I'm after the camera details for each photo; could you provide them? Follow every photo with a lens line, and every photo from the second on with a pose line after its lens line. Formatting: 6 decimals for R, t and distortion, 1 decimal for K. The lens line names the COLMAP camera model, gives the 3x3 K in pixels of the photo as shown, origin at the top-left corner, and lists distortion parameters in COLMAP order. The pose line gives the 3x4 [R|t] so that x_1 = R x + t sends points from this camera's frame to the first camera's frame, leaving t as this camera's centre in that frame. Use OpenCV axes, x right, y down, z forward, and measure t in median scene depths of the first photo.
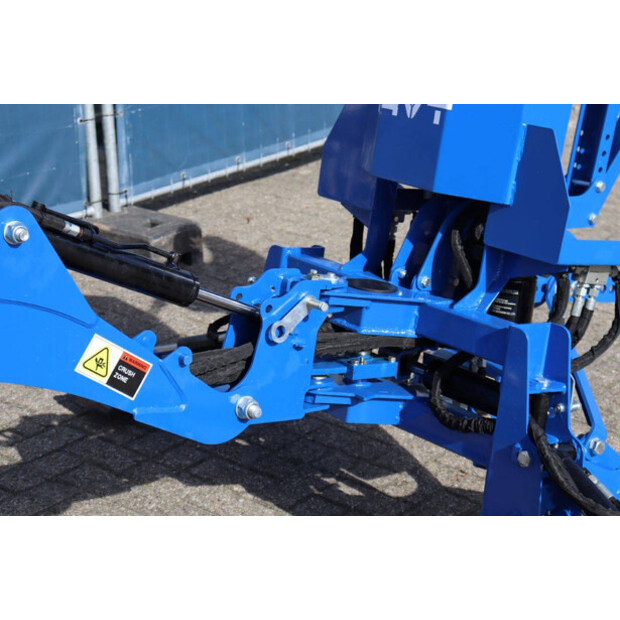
lens RADIAL K [[1446.7, 0, 309.8], [0, 1446.7, 308.1], [0, 0, 1]] dist [0.356105, 0.000000]
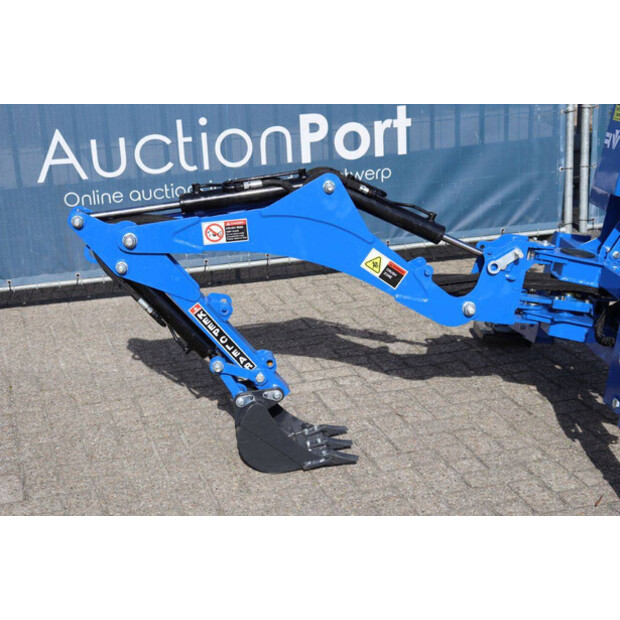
lens RADIAL K [[1158.1, 0, 310.1], [0, 1158.1, 310.3], [0, 0, 1]] dist [0.245659, 0.000000]
pose [[0.832166, 0.128437, -0.539447, 0.511059], [-0.151331, 0.988481, 0.001899, 0.090727], [0.533477, 0.080055, 0.842017, -0.244819]]
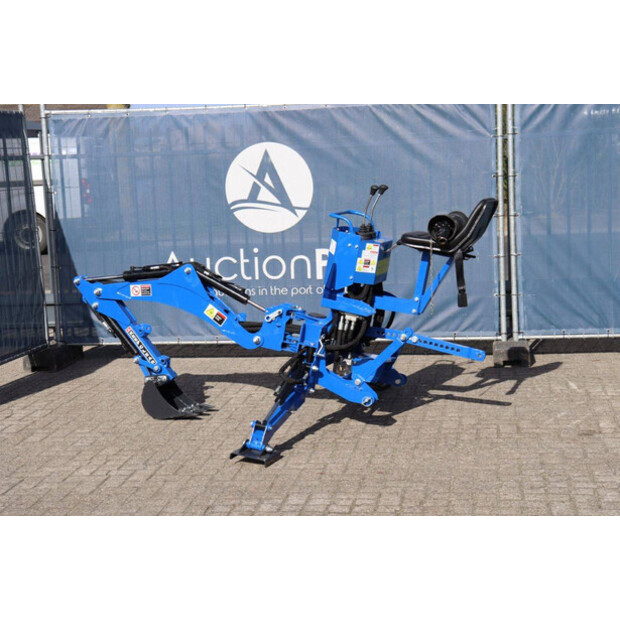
lens RADIAL K [[1269.6, 0, 310.1], [0, 1269.6, 310.2], [0, 0, 1]] dist [0.009895, 0.000000]
pose [[0.508855, 0.084135, -0.856731, 2.276777], [-0.256232, 0.964908, -0.057430, 0.127996], [0.821834, 0.248745, 0.512556, -0.338003]]
